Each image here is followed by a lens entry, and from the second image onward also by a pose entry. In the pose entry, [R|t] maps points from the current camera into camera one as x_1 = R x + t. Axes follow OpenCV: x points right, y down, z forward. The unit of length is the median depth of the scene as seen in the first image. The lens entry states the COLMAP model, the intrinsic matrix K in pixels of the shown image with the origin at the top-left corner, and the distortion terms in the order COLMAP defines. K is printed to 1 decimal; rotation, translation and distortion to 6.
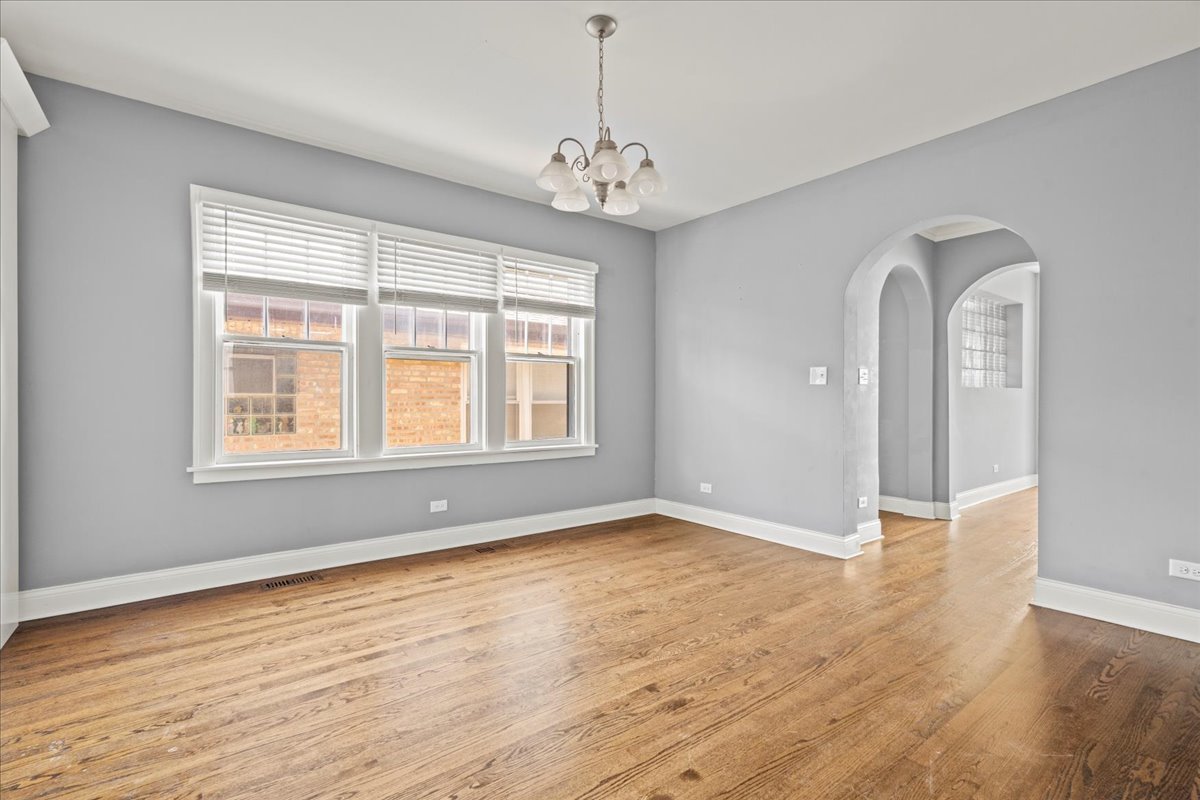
lens RADIAL K [[548.6, 0, 601.2], [0, 548.6, 402.6], [0, 0, 1]] dist [-0.002398, 0.000392]
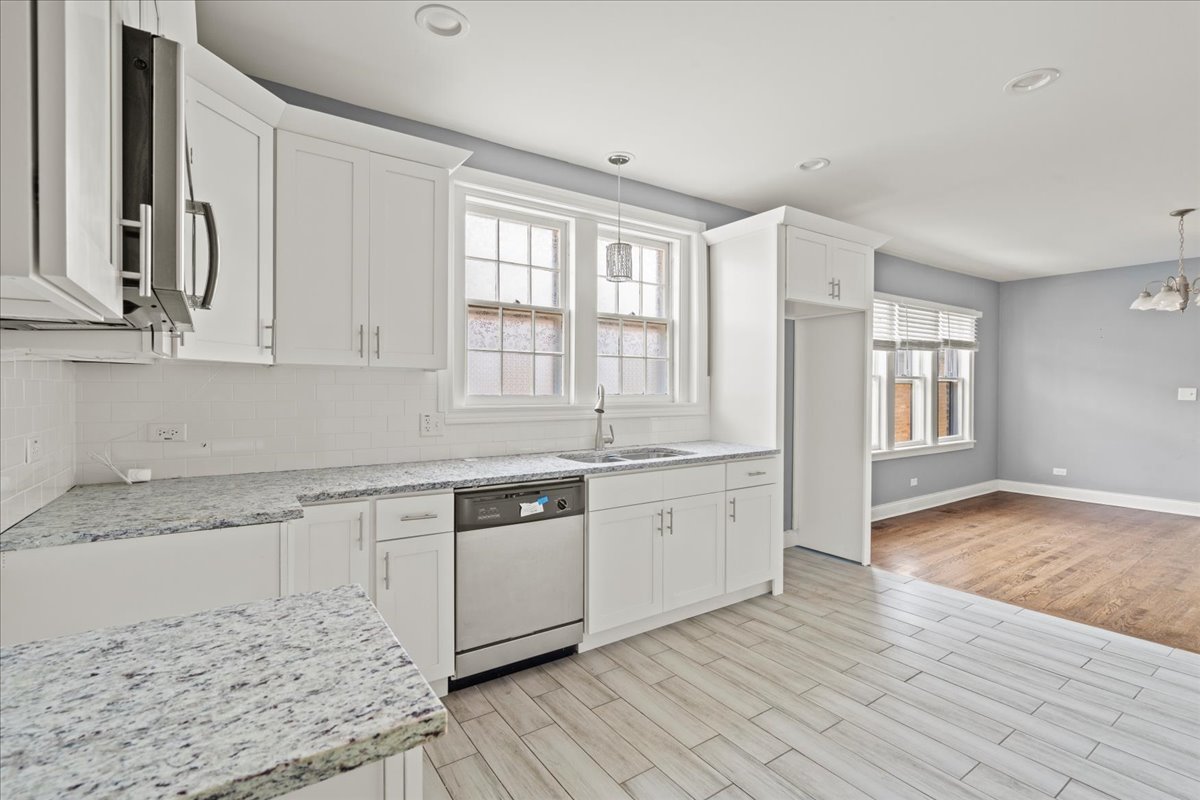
lens RADIAL K [[548.6, 0, 597.6], [0, 548.6, 402.7], [0, 0, 1]] dist [-0.002398, 0.000392]
pose [[0.998205, -0.002331, -0.059850, -0.899006], [0.003488, 0.999809, 0.019236, -0.050075], [0.059793, -0.019410, 0.998022, -0.454946]]
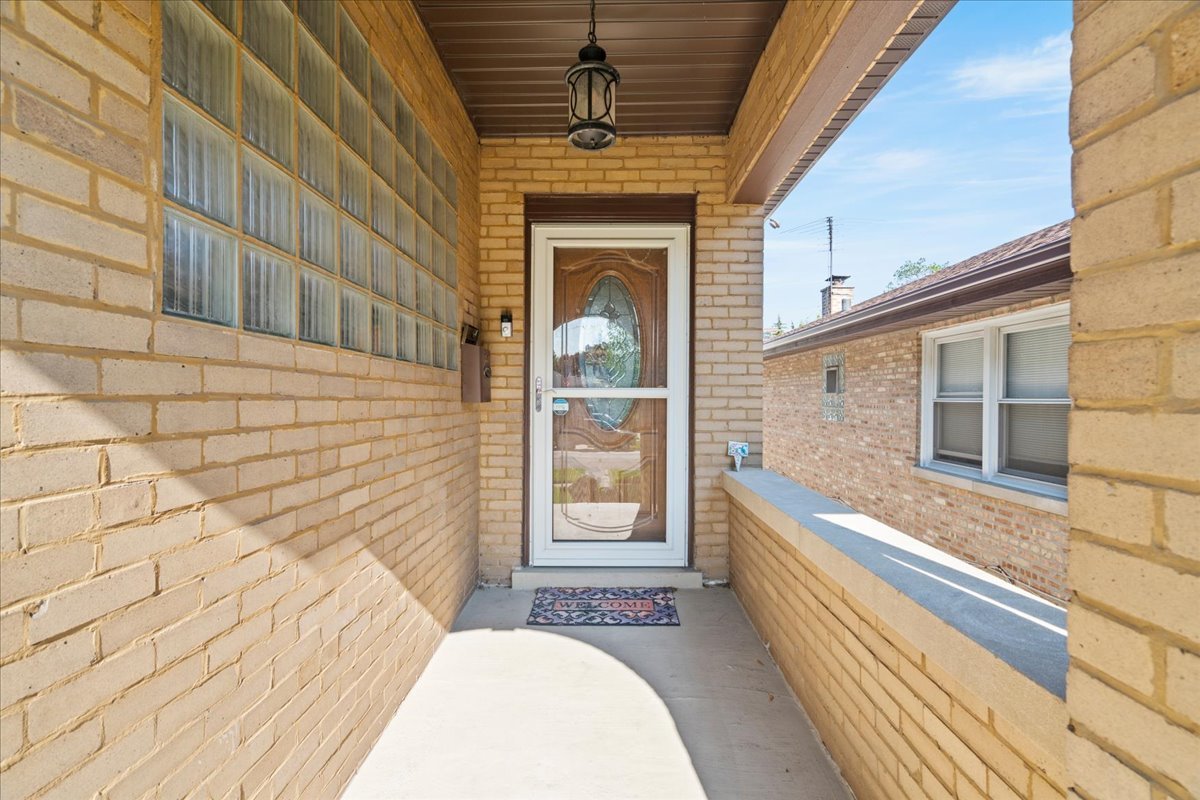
lens RADIAL K [[548.6, 0, 600.0], [0, 548.6, 401.5], [0, 0, 1]] dist [-0.002398, 0.000392]
pose [[-0.630699, 0.002024, -0.776025, 0.656422], [-0.002791, 0.999984, 0.004876, -0.000816], [0.776023, 0.005241, -0.630683, 1.022188]]
